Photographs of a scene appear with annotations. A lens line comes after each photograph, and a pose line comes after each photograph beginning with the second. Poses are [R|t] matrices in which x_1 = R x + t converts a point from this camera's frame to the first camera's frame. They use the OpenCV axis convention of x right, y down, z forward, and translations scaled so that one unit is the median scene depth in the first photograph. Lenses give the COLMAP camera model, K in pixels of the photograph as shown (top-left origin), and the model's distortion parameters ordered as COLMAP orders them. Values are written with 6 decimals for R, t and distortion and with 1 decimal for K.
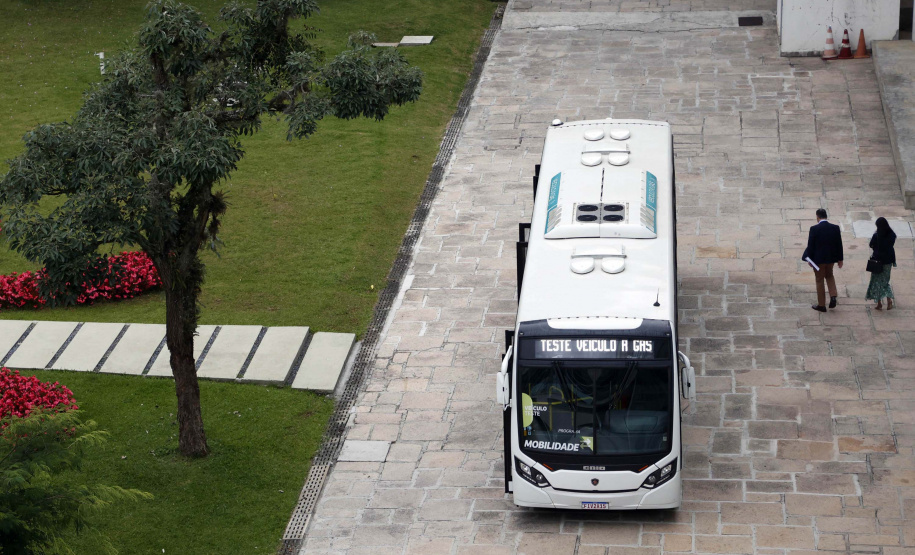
lens RADIAL K [[2615.0, 0, 410.6], [0, 2615.0, 275.8], [0, 0, 1]] dist [0.619607, 0.033693]
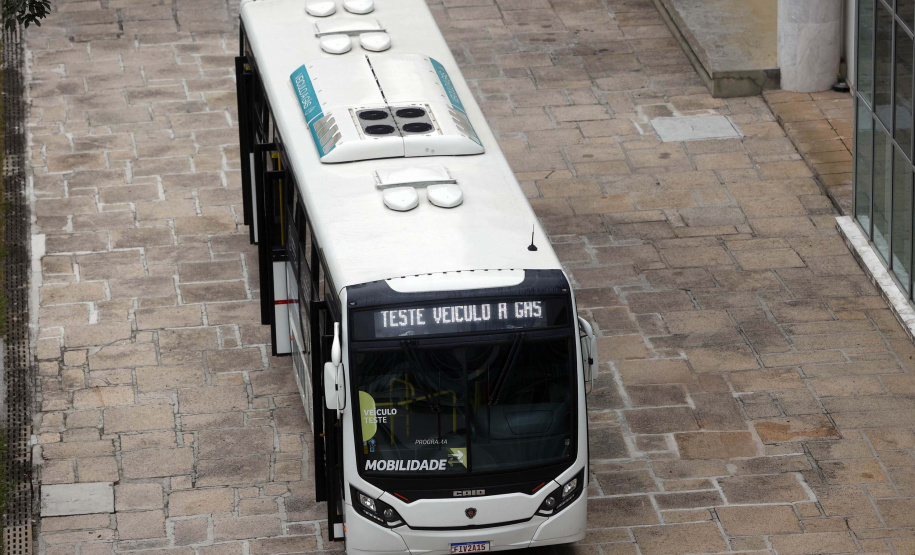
lens RADIAL K [[3895.8, 0, 457.0], [0, 3895.8, 339.4], [0, 0, 1]] dist [0.616965, 2.367609]
pose [[0.974841, -0.068331, 0.212170, -0.128643], [0.062609, 0.997473, 0.033581, -0.000610], [-0.213929, -0.019452, 0.976656, 0.013244]]
